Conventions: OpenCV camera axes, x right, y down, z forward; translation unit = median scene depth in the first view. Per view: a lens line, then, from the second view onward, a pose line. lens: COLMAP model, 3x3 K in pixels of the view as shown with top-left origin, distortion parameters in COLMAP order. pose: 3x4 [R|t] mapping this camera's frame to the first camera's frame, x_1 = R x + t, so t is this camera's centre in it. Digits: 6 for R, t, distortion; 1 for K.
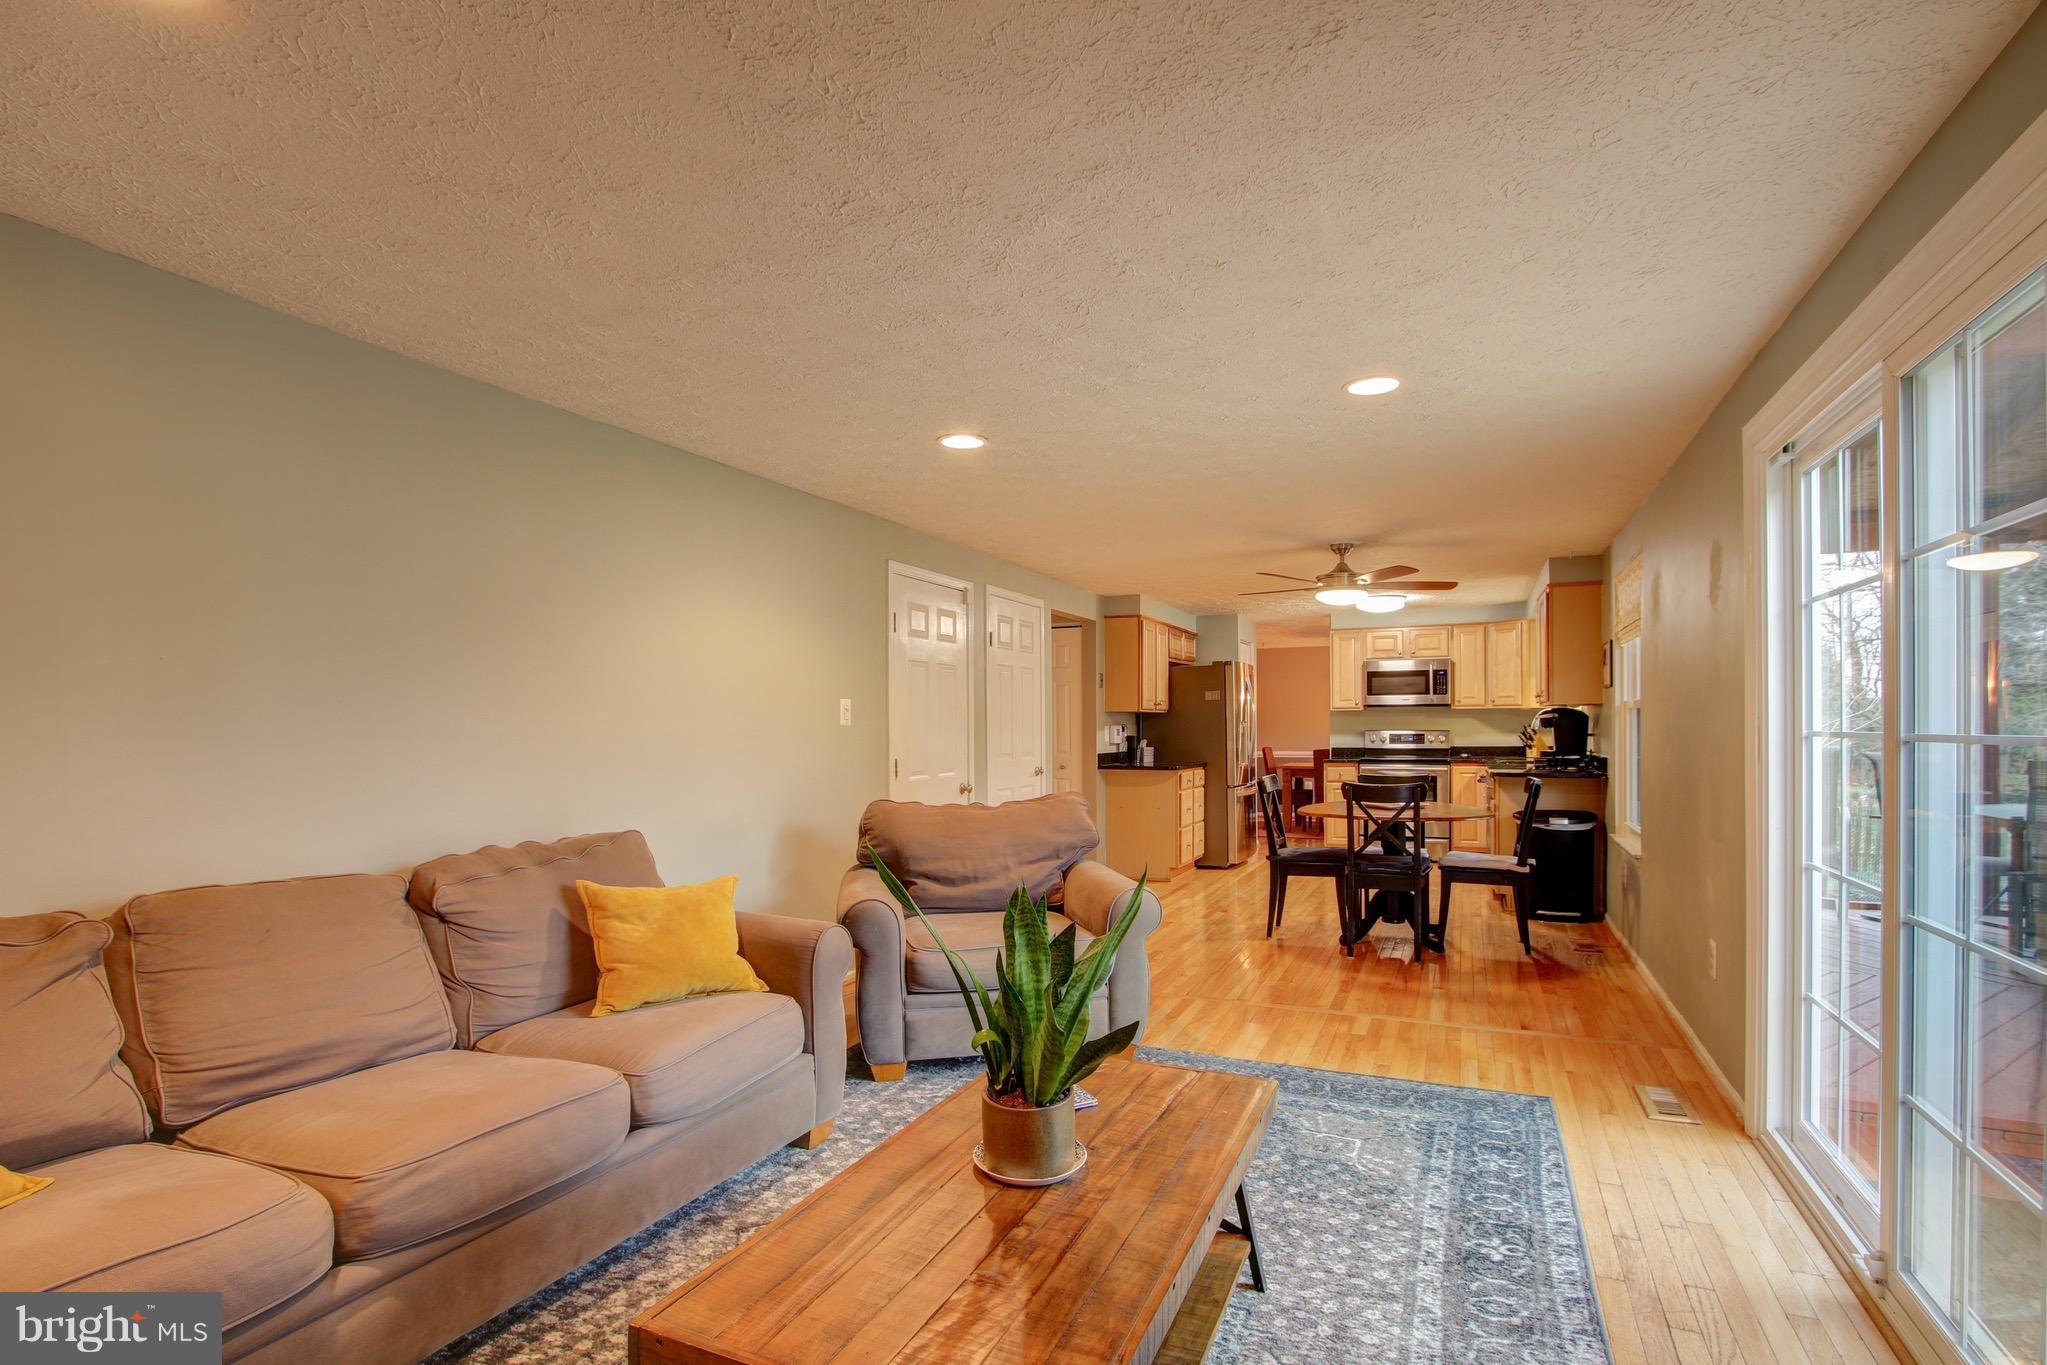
lens RADIAL K [[1025.5, 0, 1067.4], [0, 1025.5, 733.9], [0, 0, 1]] dist [-0.020840, 0.003254]
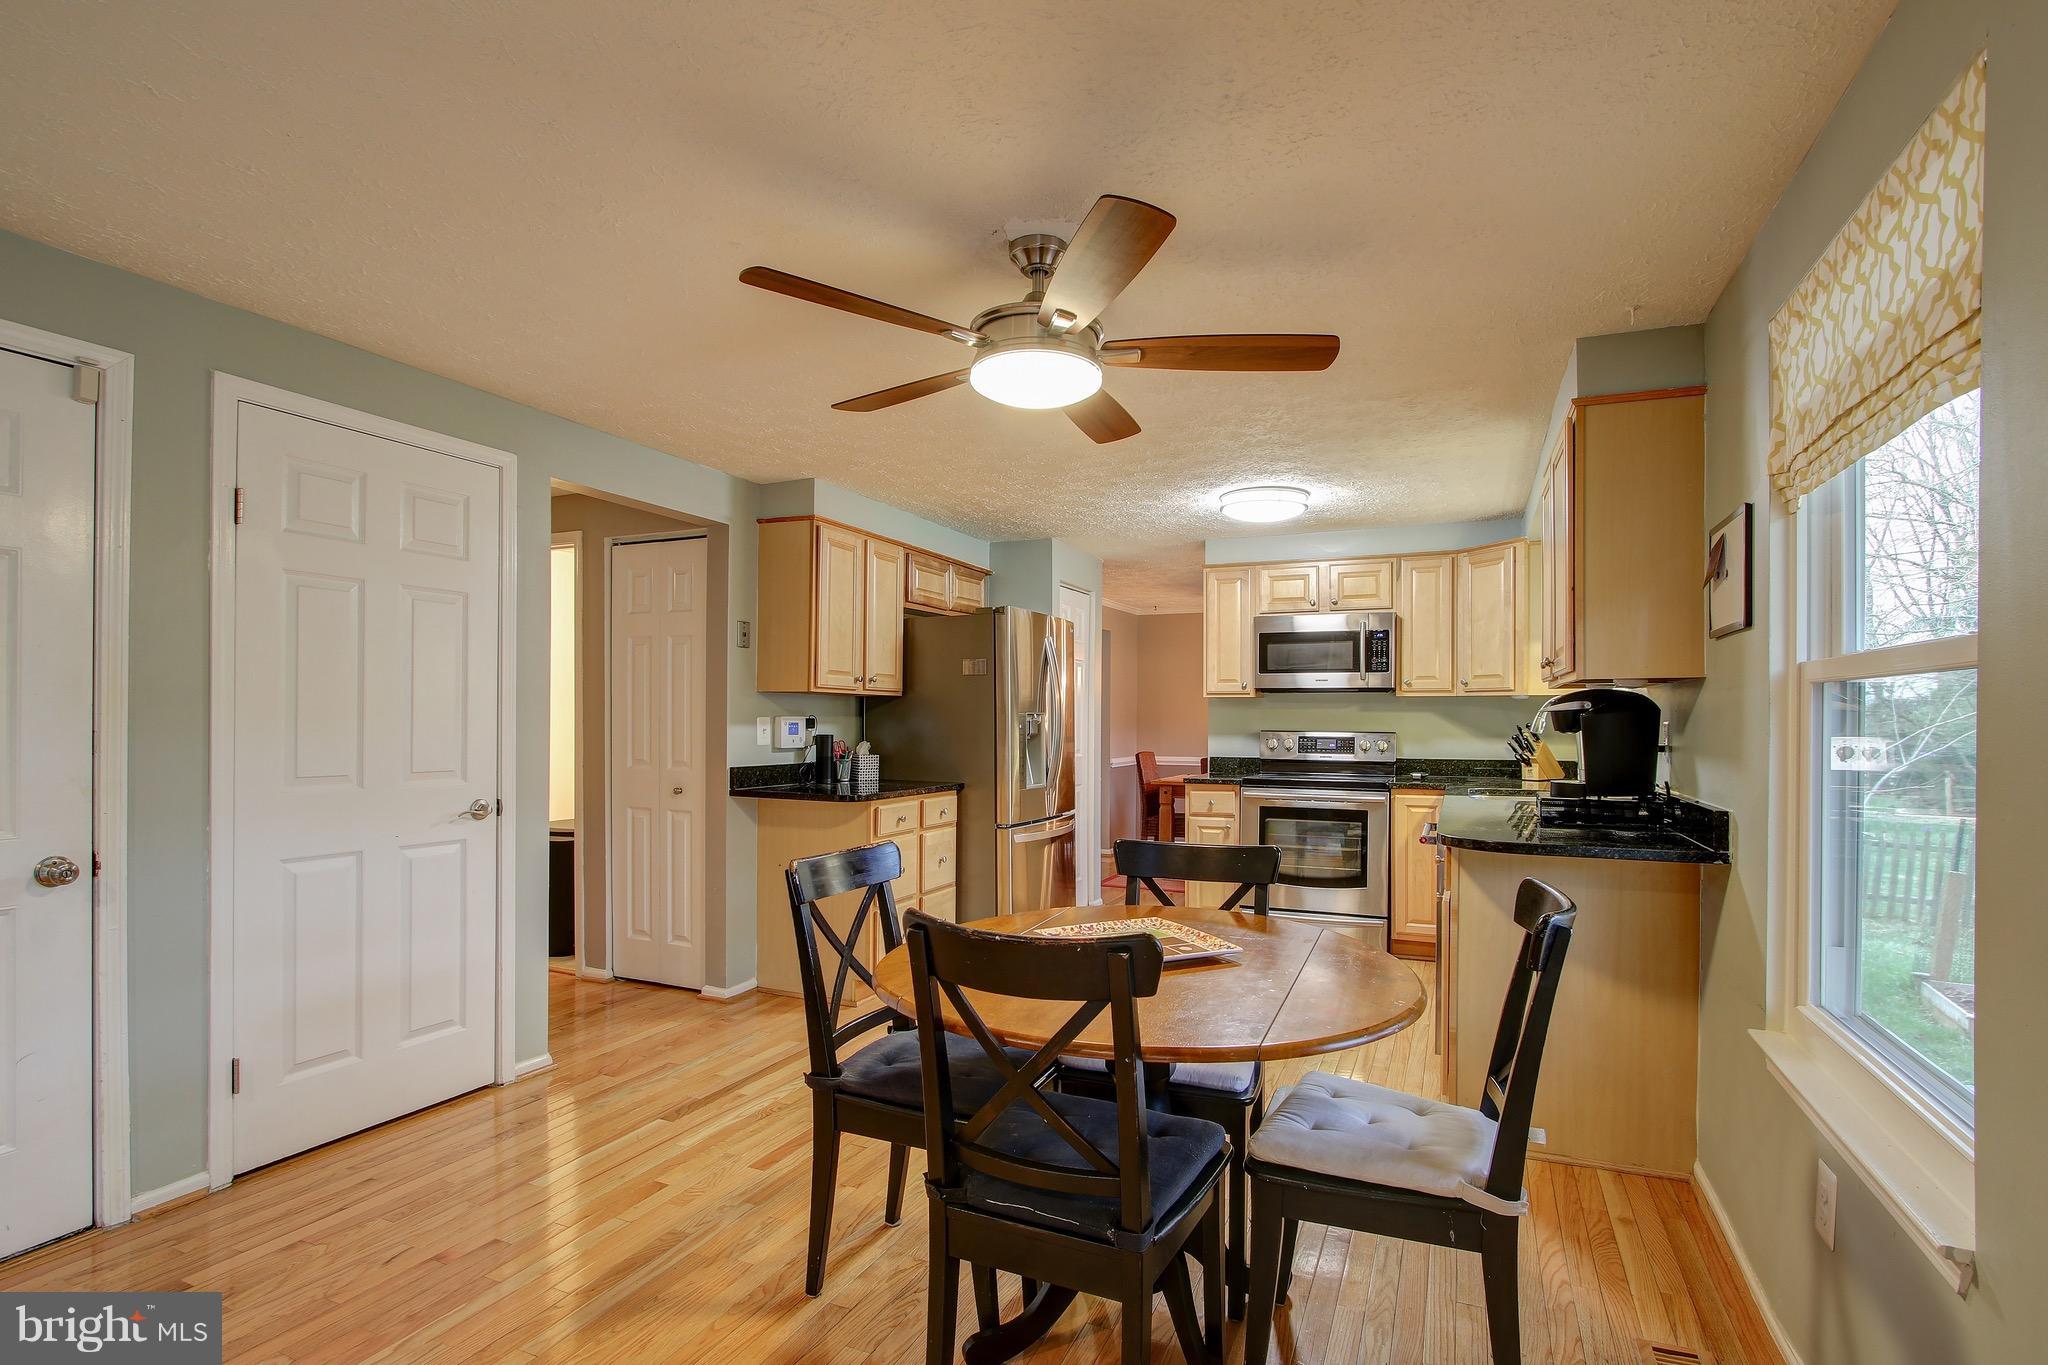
lens RADIAL K [[1026.0, 0, 1057.1], [0, 1026.0, 720.8], [0, 0, 1]] dist [-0.020840, 0.003254]
pose [[0.999918, 0.011991, -0.004509, 0.185667], [-0.012016, 0.999912, -0.005677, -0.004367], [0.004440, 0.005730, 0.999974, 0.413179]]
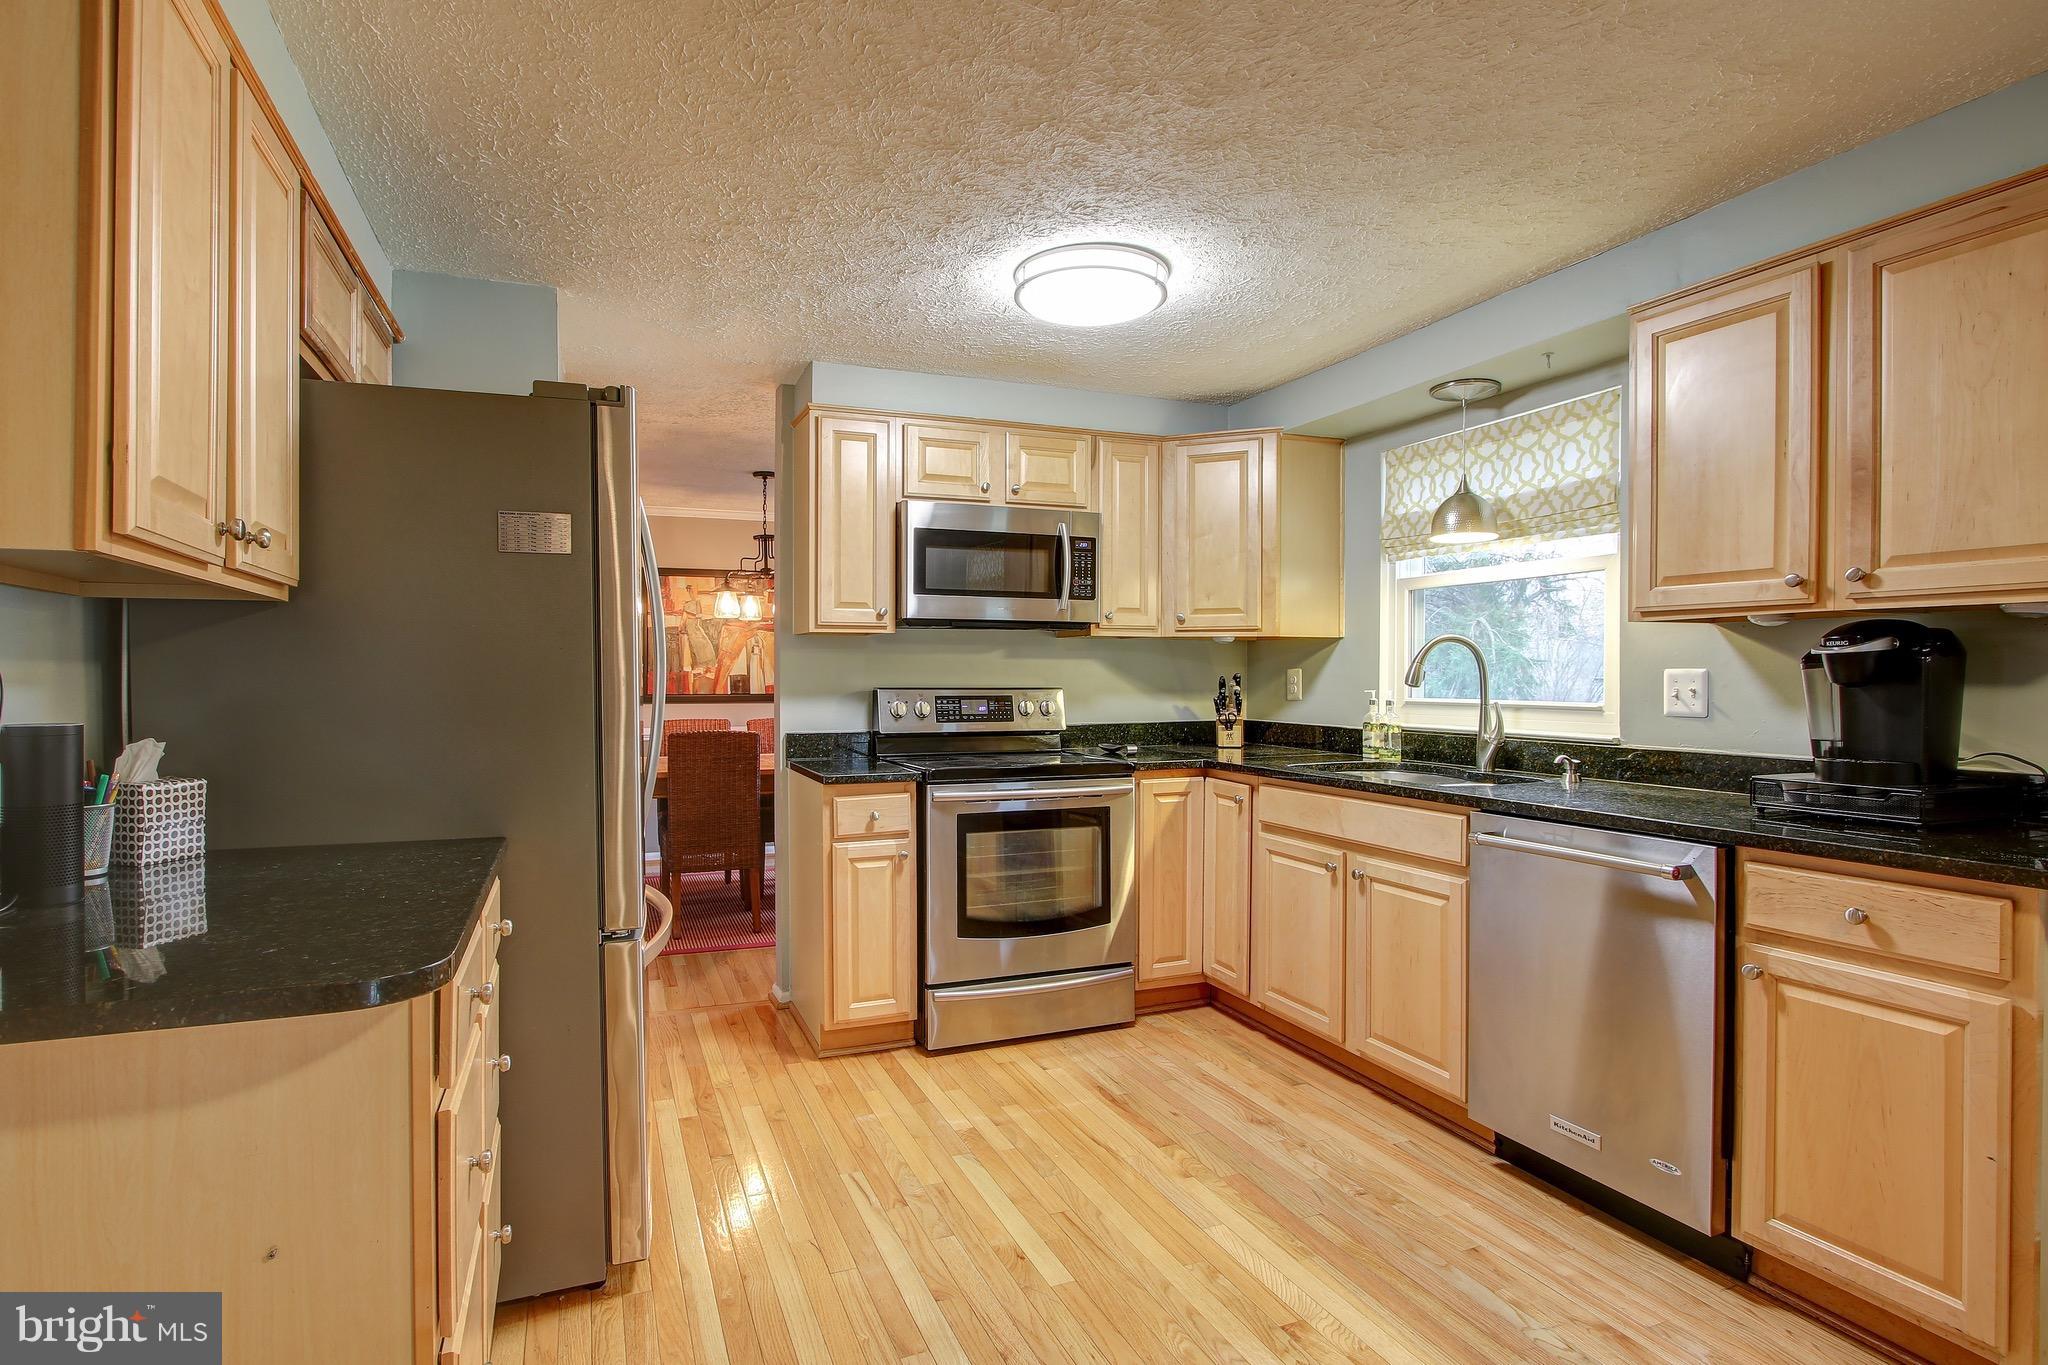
lens RADIAL K [[1026.0, 0, 1001.6], [0, 1026.0, 691.0], [0, 0, 1]] dist [-0.020840, 0.003254]
pose [[0.709514, -0.004542, 0.704677, 0.057078], [0.001138, 0.999985, 0.005300, -0.004413], [-0.704690, -0.002959, 0.709509, 0.754858]]
